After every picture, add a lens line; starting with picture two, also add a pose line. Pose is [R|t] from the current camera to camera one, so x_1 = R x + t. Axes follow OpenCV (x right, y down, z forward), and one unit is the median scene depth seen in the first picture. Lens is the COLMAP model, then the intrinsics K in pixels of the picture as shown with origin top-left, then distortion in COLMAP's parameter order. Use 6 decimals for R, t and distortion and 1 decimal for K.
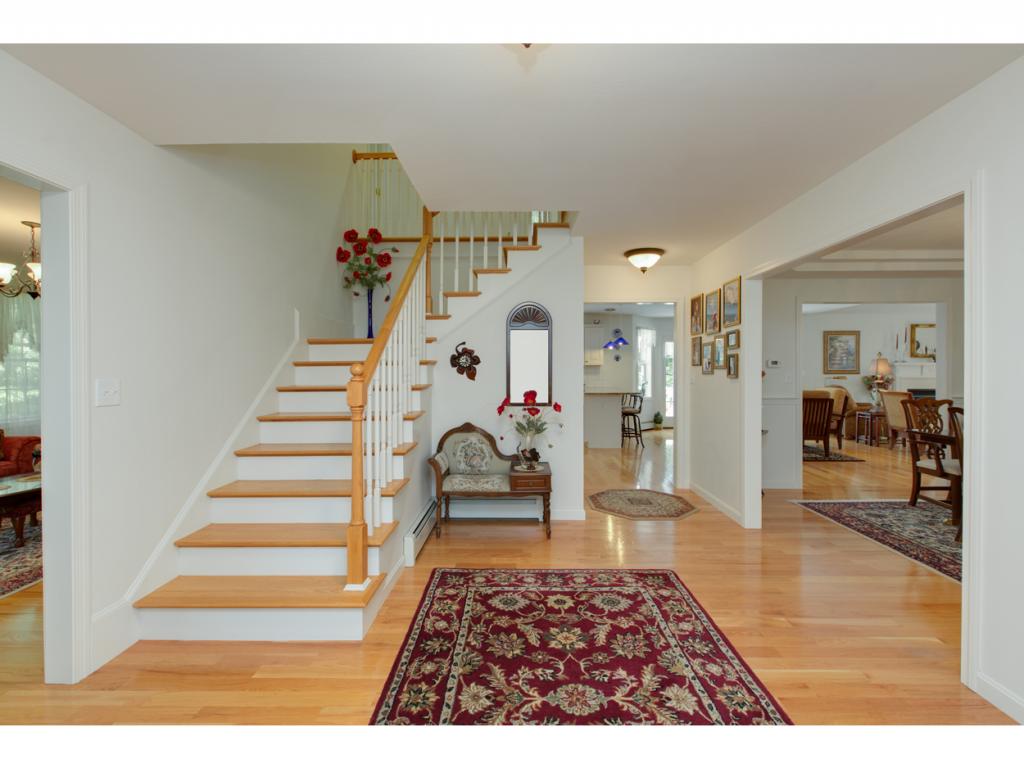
lens RADIAL K [[464.3, 0, 512.6], [0, 464.3, 378.8], [0, 0, 1]] dist [0.002453, 0.000054]
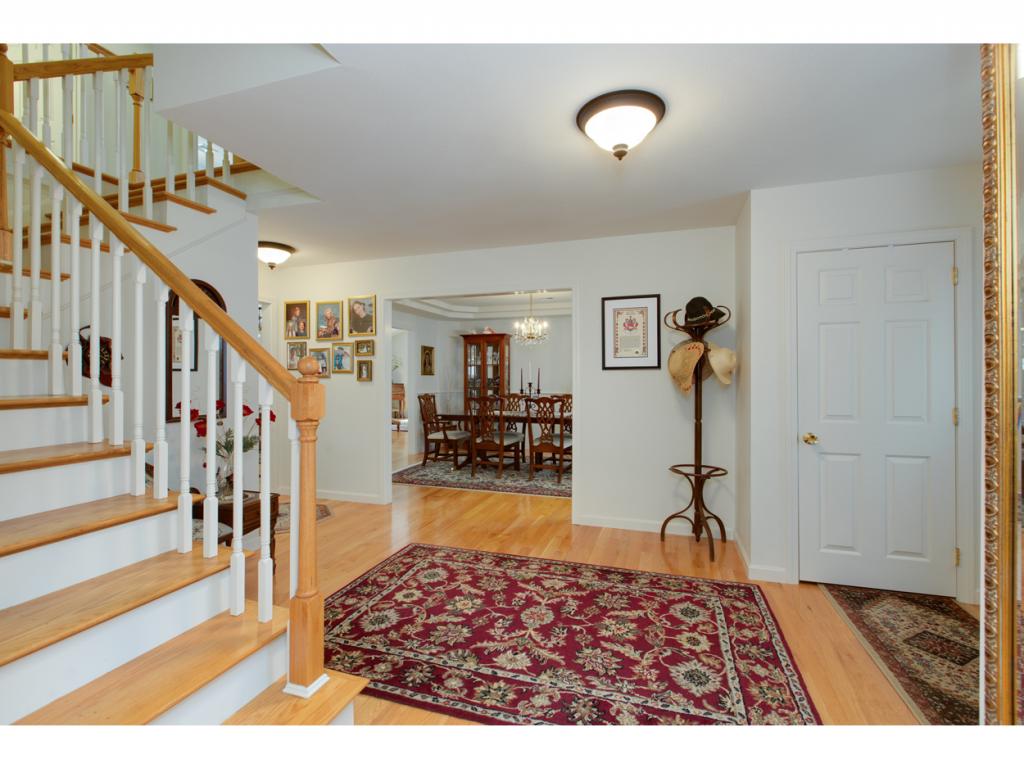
lens RADIAL K [[464.3, 0, 517.2], [0, 464.3, 380.2], [0, 0, 1]] dist [0.002453, 0.000054]
pose [[0.292858, -0.002954, 0.956151, -1.028790], [0.014131, 0.999899, -0.001239, 0.007345], [-0.956052, 0.013874, 0.292870, 0.580350]]
